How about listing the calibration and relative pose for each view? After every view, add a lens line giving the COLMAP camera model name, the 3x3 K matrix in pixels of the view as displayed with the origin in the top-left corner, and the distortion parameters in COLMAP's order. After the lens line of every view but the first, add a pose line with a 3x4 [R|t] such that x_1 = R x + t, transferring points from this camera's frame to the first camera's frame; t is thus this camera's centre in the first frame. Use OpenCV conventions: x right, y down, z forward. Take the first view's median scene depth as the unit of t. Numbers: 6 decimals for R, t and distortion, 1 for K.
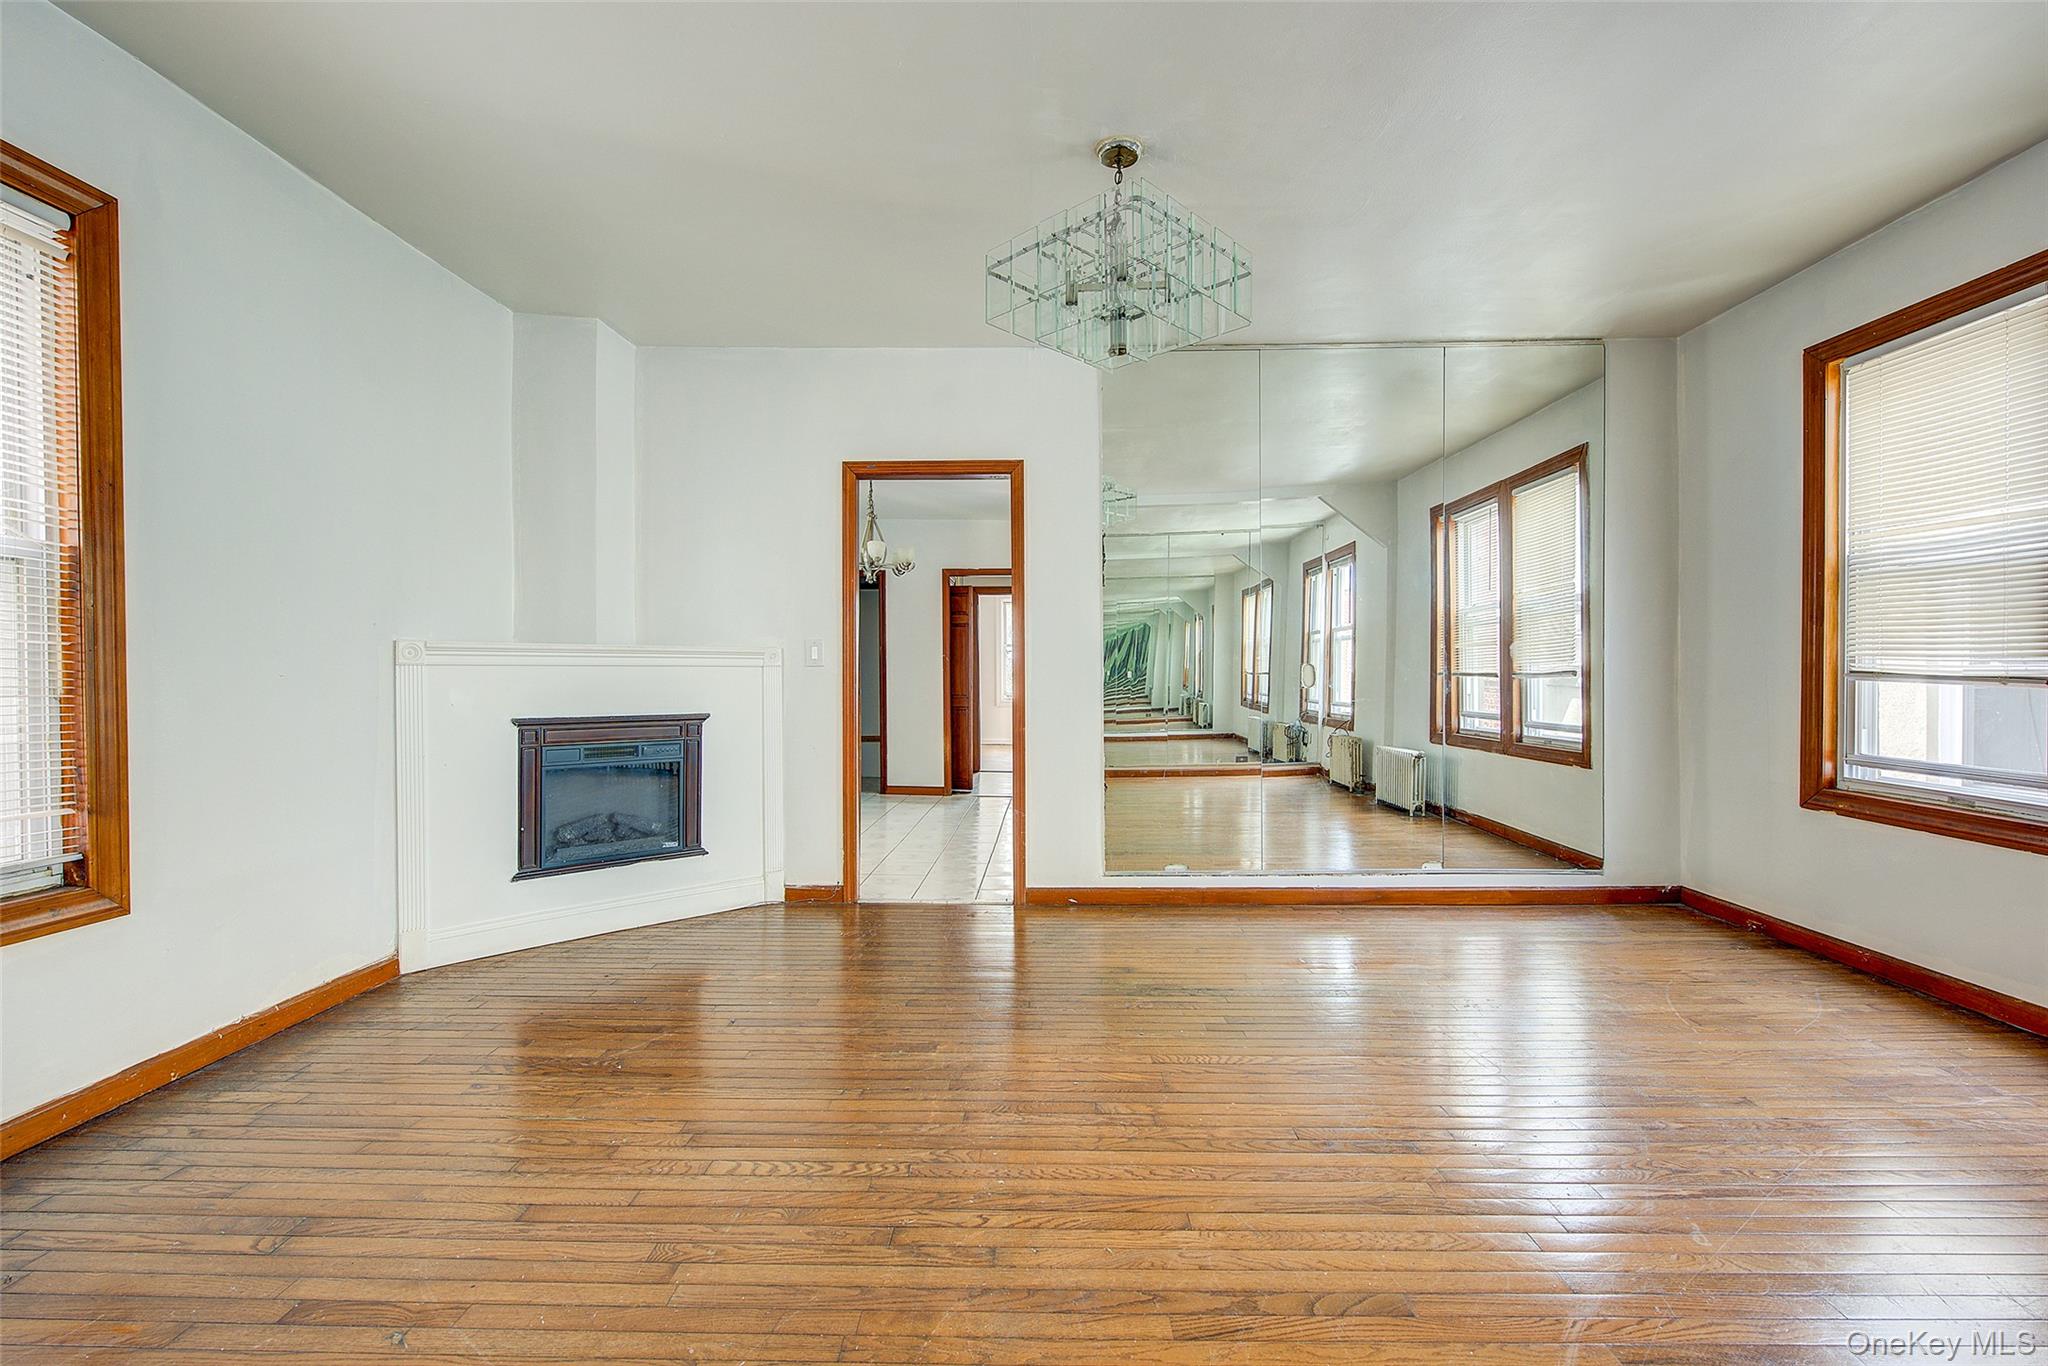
lens RADIAL K [[843.3, 0, 1021.6], [0, 843.3, 687.9], [0, 0, 1]] dist [0.003791, -0.003168]
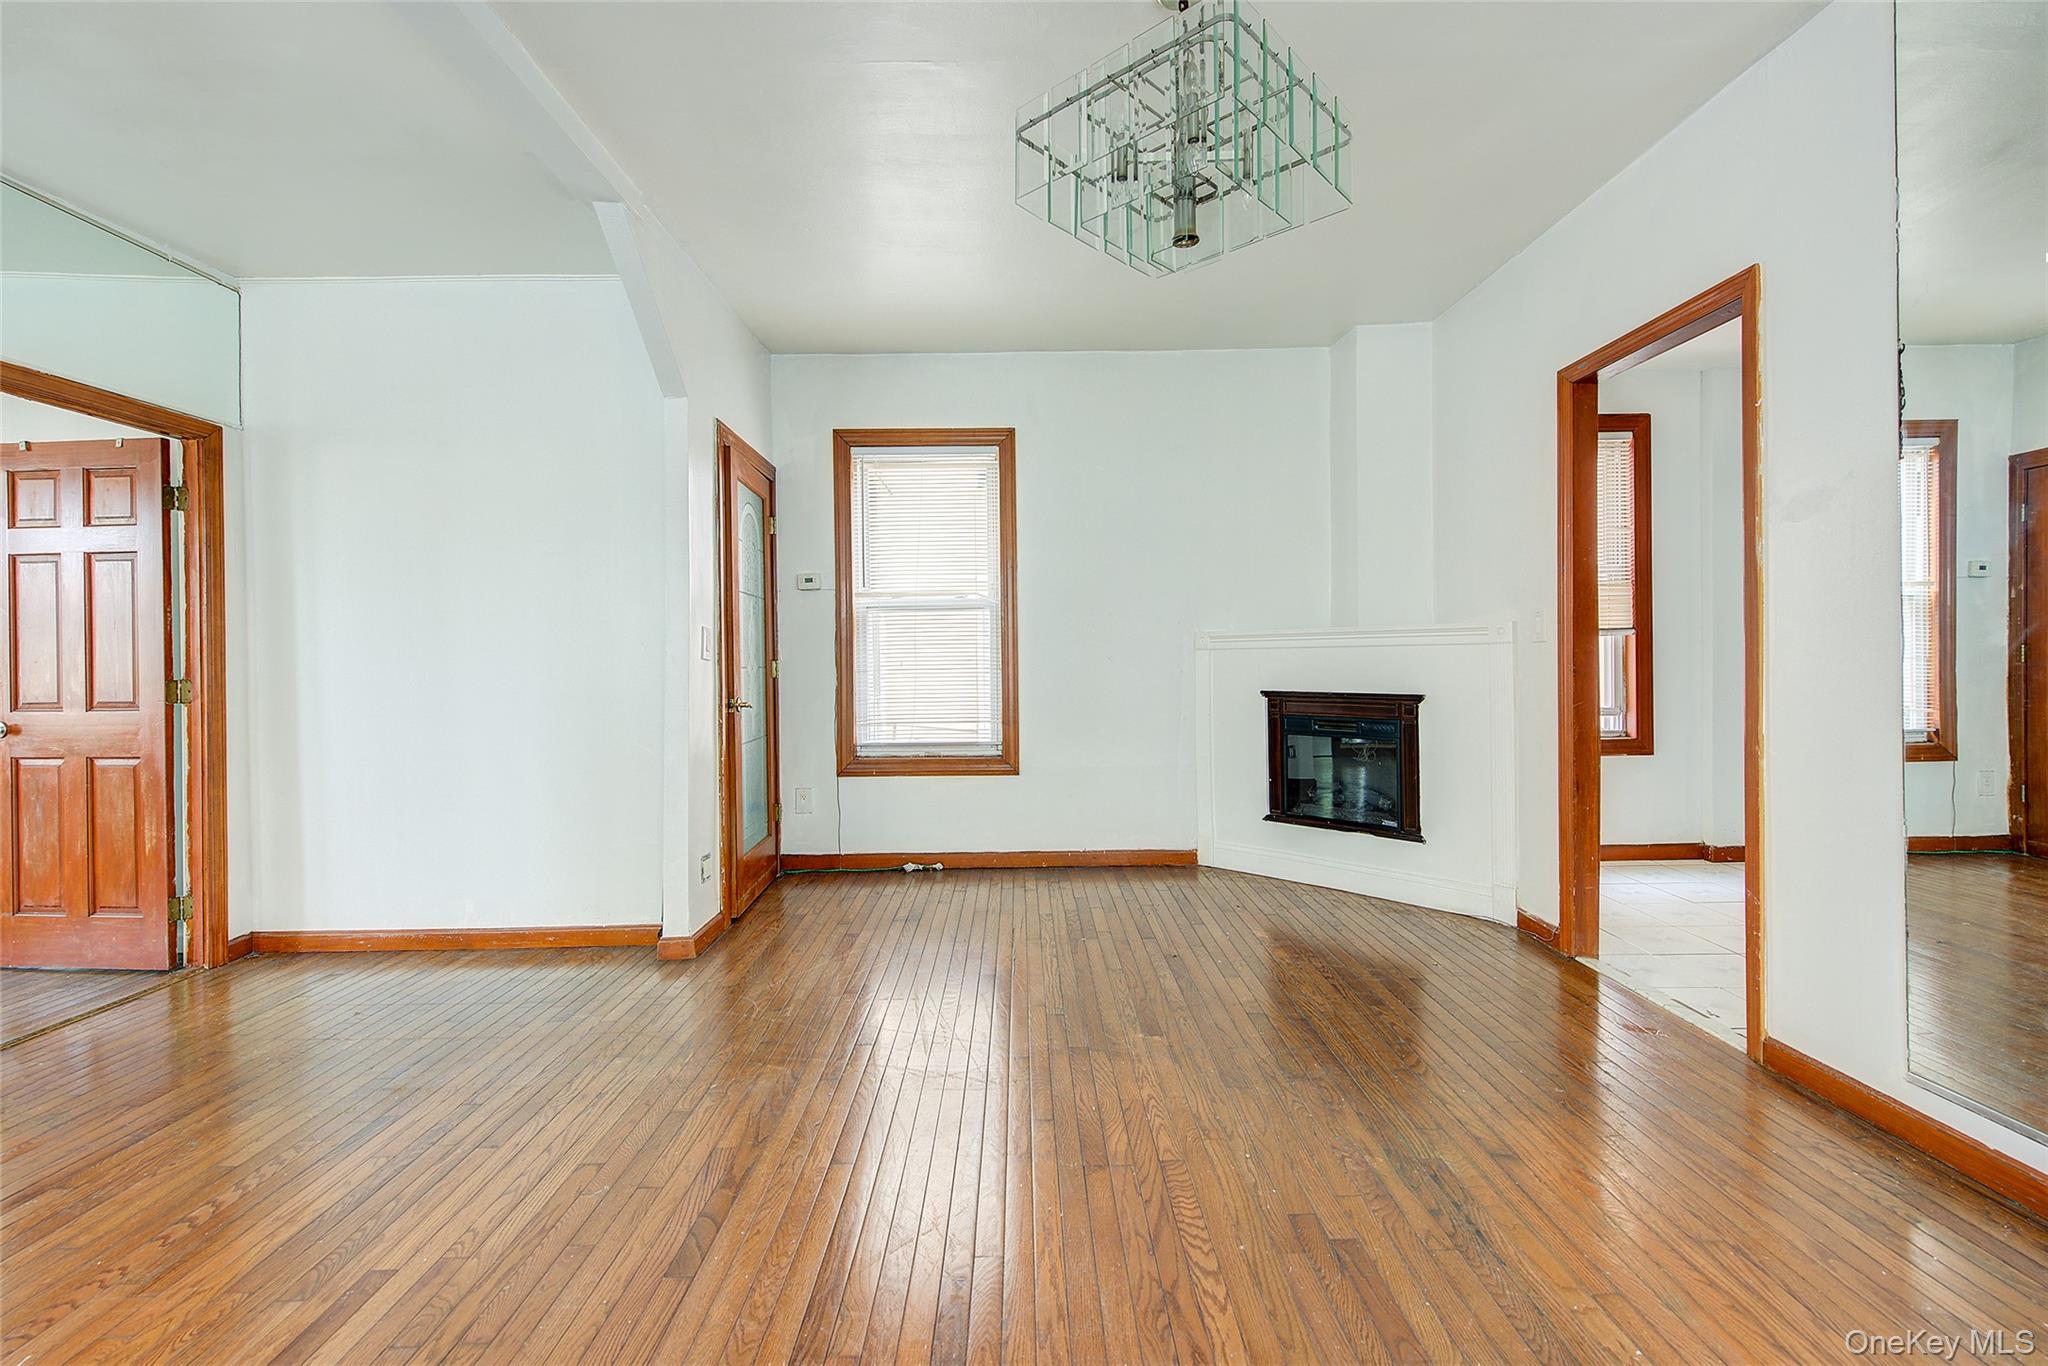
lens RADIAL K [[843.3, 0, 1018.5], [0, 843.3, 666.0], [0, 0, 1]] dist [0.003791, -0.003168]
pose [[0.050909, 0.009837, -0.998655, 0.561878], [-0.003904, 0.999946, 0.009651, -0.009273], [0.998696, 0.003407, 0.050944, 0.509273]]
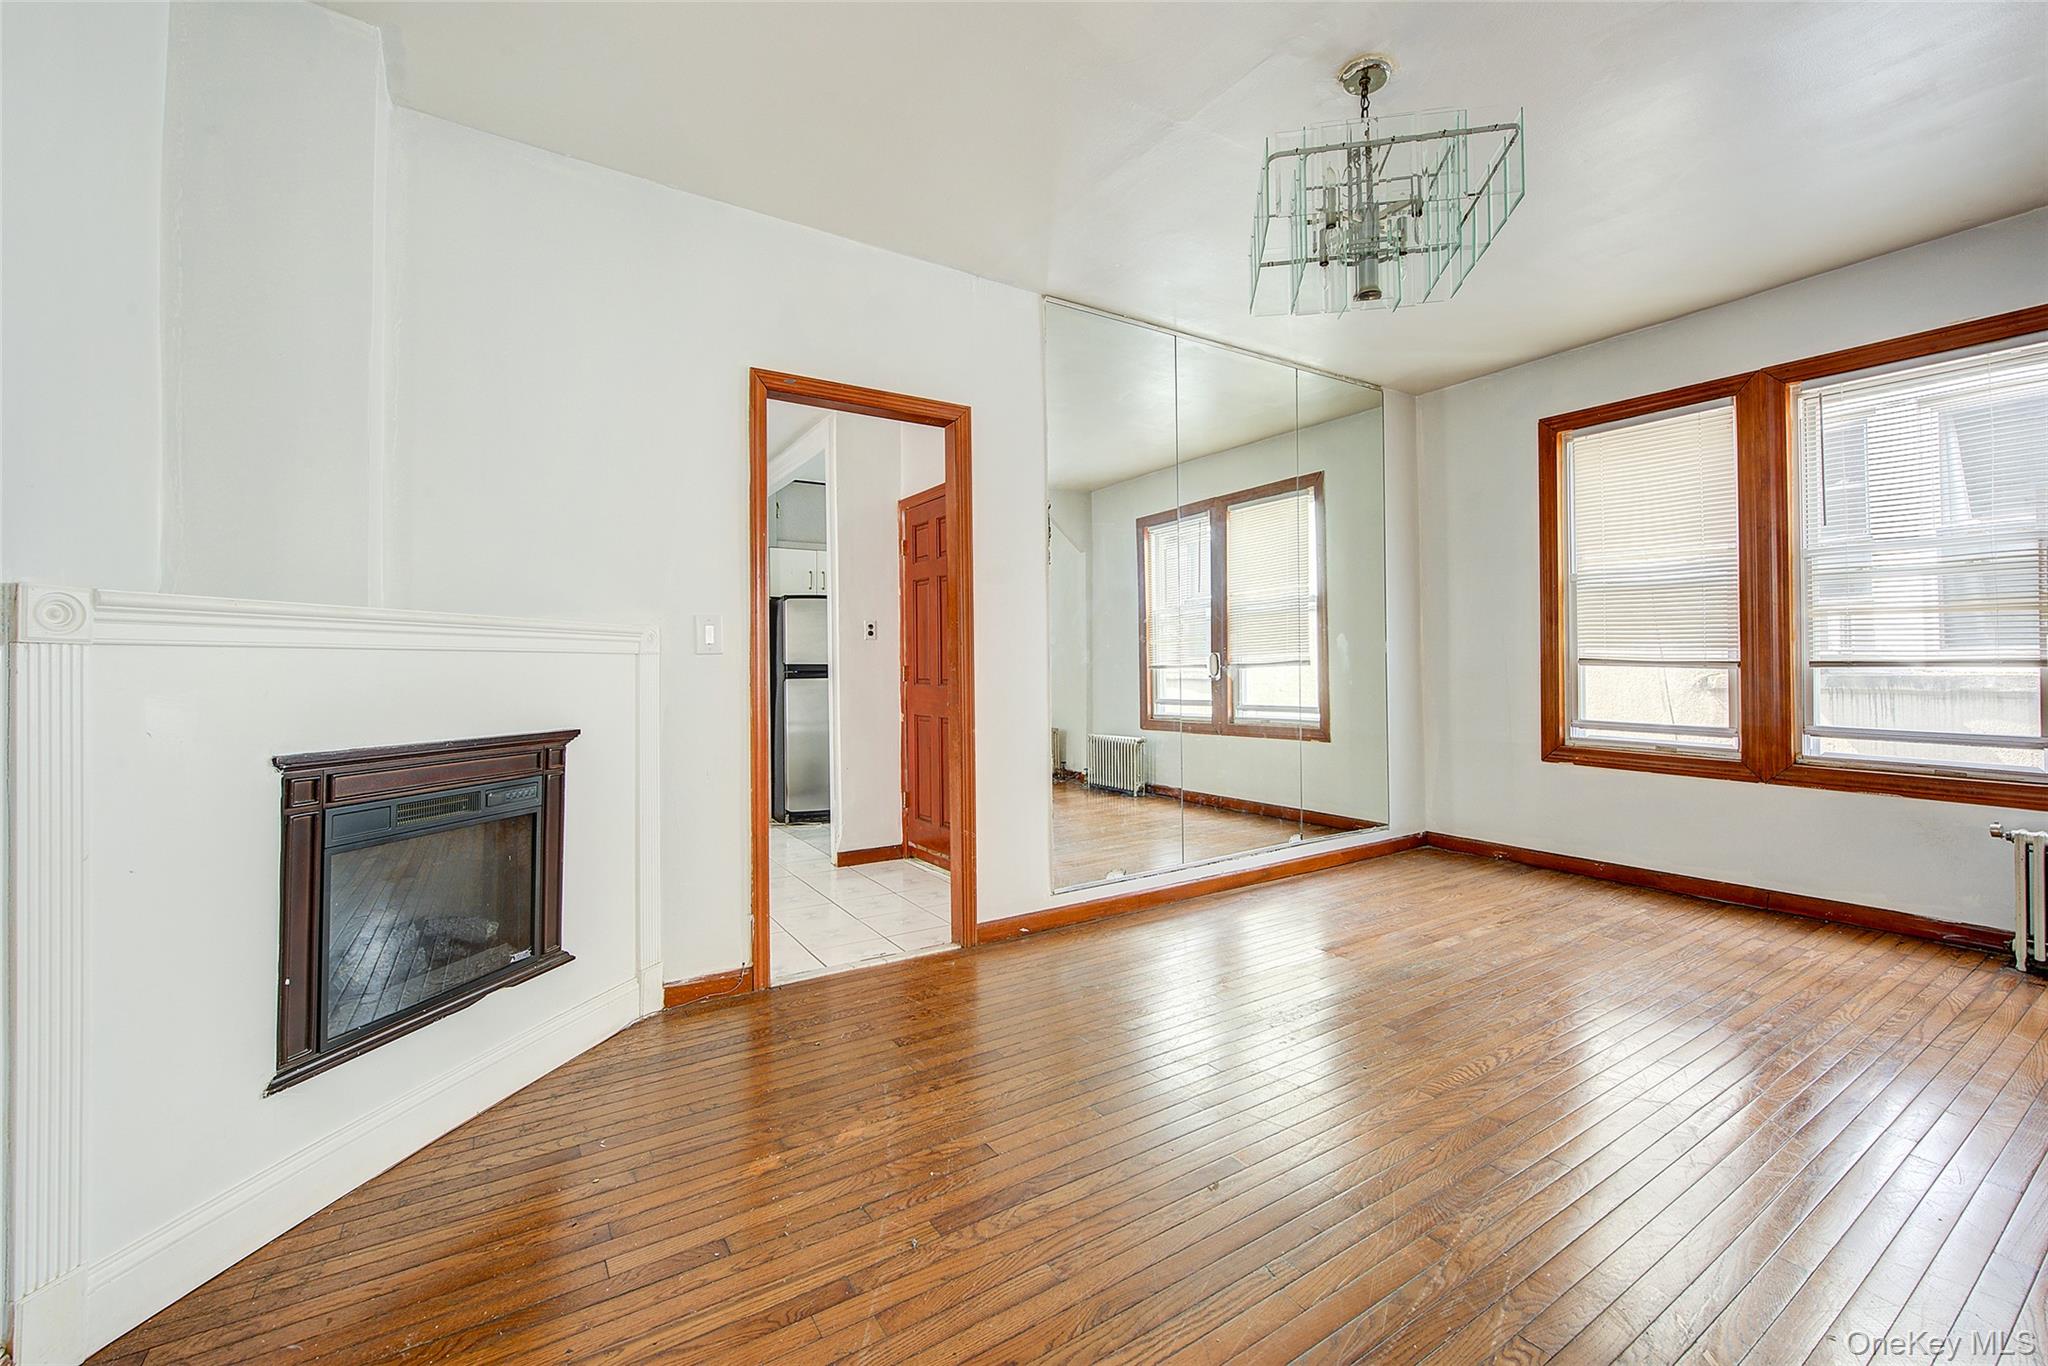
lens RADIAL K [[843.3, 0, 1026.9], [0, 843.3, 652.9], [0, 0, 1]] dist [0.003791, -0.003168]
pose [[0.833325, 0.003647, 0.552771, -0.448927], [0.015965, 0.999402, -0.030661, -0.001003], [-0.552553, 0.034375, 0.832769, 0.311015]]
